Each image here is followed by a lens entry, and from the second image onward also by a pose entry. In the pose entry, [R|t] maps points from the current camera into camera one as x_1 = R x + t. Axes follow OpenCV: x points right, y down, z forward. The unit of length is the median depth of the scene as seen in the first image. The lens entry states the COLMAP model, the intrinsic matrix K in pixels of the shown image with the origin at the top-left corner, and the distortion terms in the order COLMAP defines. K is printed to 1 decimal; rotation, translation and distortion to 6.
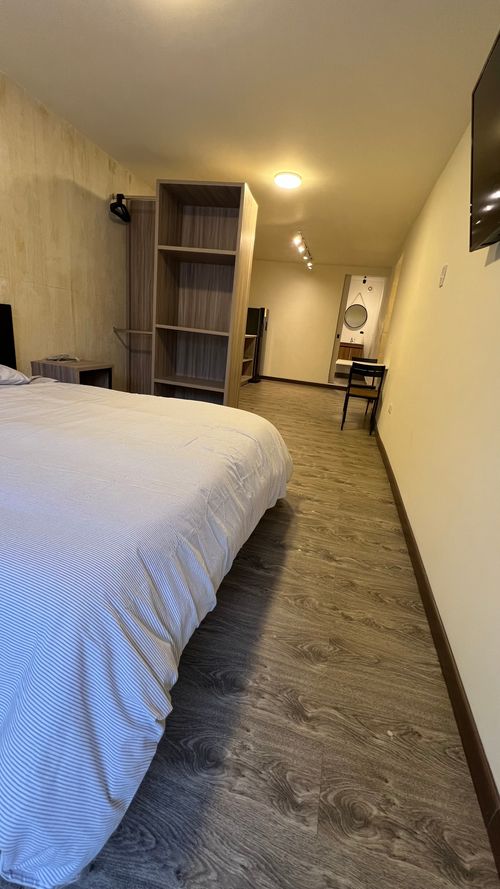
lens RADIAL K [[356.6, 0, 251.3], [0, 356.6, 441.6], [0, 0, 1]] dist [0.001192, 0.000267]
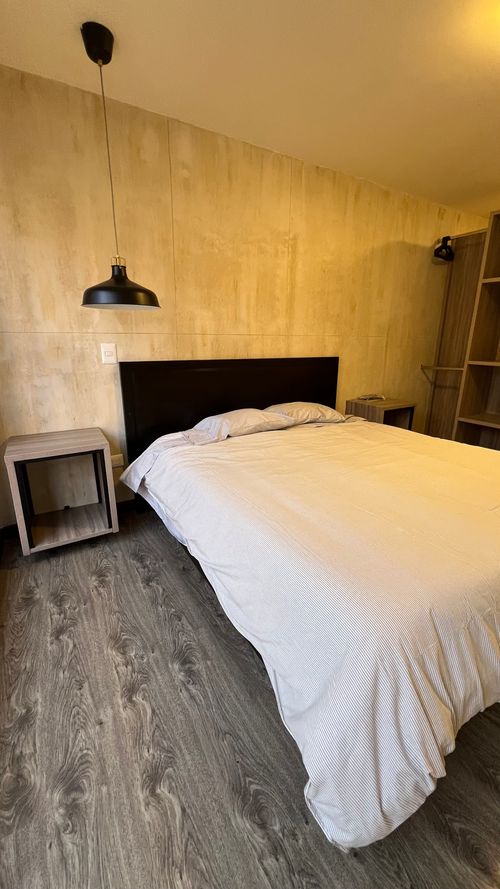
lens RADIAL K [[355.4, 0, 252.6], [0, 355.4, 443.3], [0, 0, 1]] dist [-0.001720, -0.000242]
pose [[0.711005, 0.096637, -0.696515, 0.001971], [-0.143286, 0.989641, -0.008961, -0.027433], [0.688434, 0.106173, 0.717486, -0.052279]]
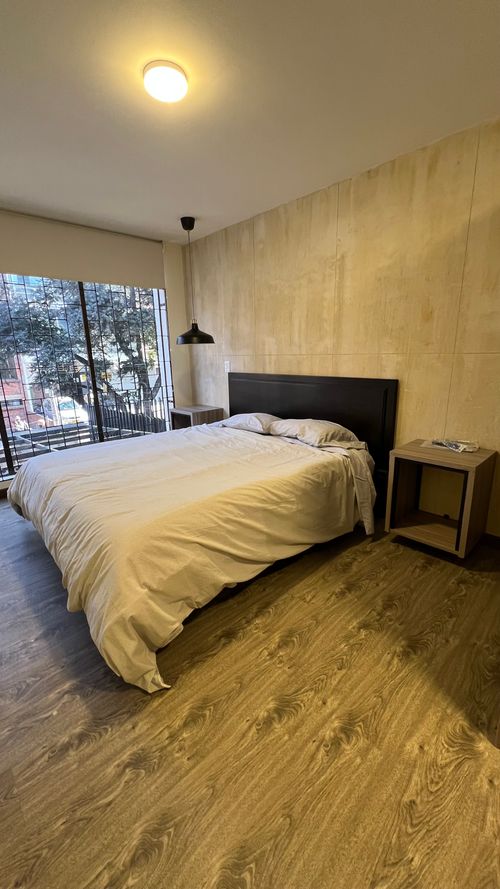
lens RADIAL K [[356.6, 0, 251.3], [0, 356.6, 441.6], [0, 0, 1]] dist [0.001192, 0.000267]
pose [[-0.526764, 0.126171, -0.840595, 0.333588], [-0.281203, 0.907372, 0.312411, -0.364182], [0.802150, 0.400945, -0.442491, 1.018100]]
